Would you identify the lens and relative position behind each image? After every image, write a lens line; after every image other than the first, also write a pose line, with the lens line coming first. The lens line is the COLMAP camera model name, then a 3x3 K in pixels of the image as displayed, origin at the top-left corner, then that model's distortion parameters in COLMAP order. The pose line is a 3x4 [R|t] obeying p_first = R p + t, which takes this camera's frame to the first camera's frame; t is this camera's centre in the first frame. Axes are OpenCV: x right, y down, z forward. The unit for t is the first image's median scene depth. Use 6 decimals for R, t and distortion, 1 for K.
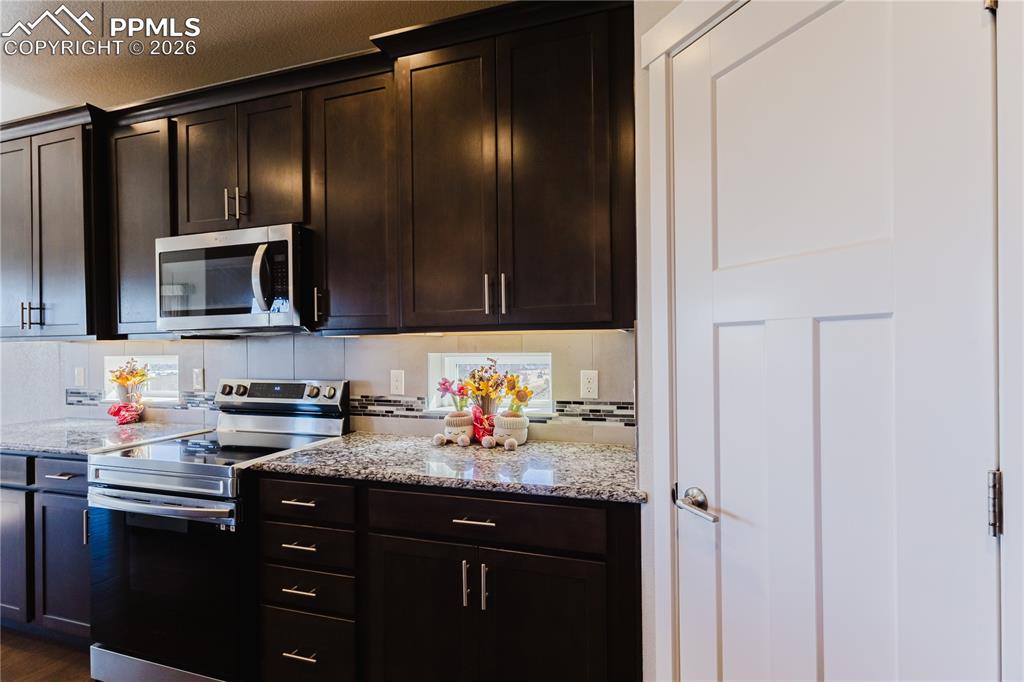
lens RADIAL K [[479.5, 0, 516.7], [0, 479.5, 347.8], [0, 0, 1]] dist [0.000477, 0.000087]
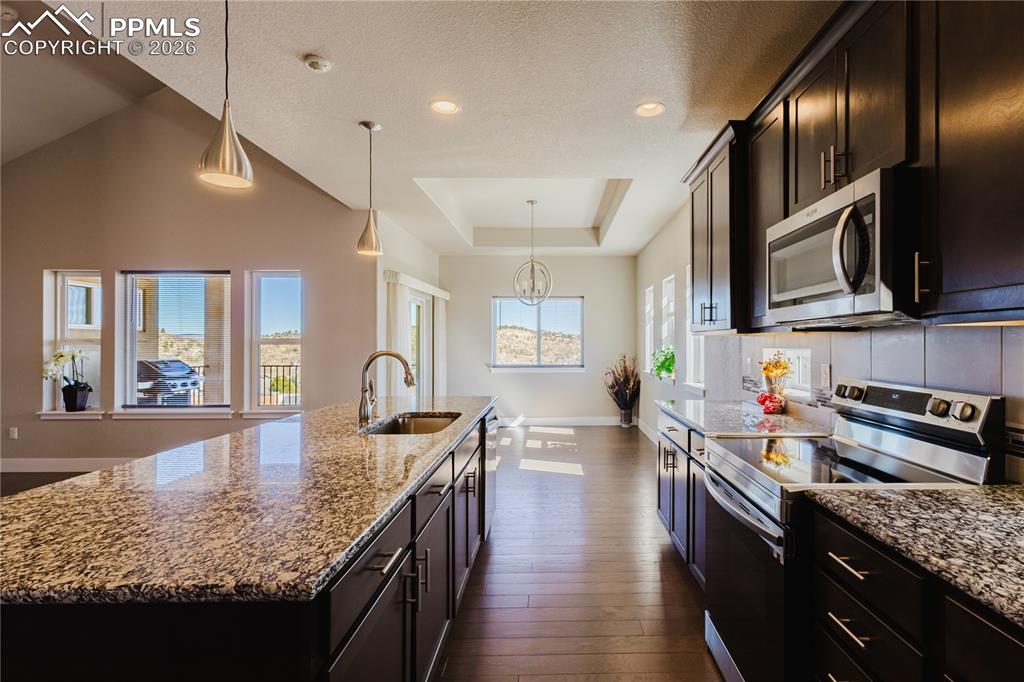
lens RADIAL K [[496.8, 0, 513.3], [0, 496.8, 340.9], [0, 0, 1]] dist [0.026732, 0.000258]
pose [[0.316909, 0.003513, -0.948449, 0.060567], [-0.001413, 0.999994, 0.003231, -0.003076], [0.948455, 0.000316, 0.316912, 0.208734]]
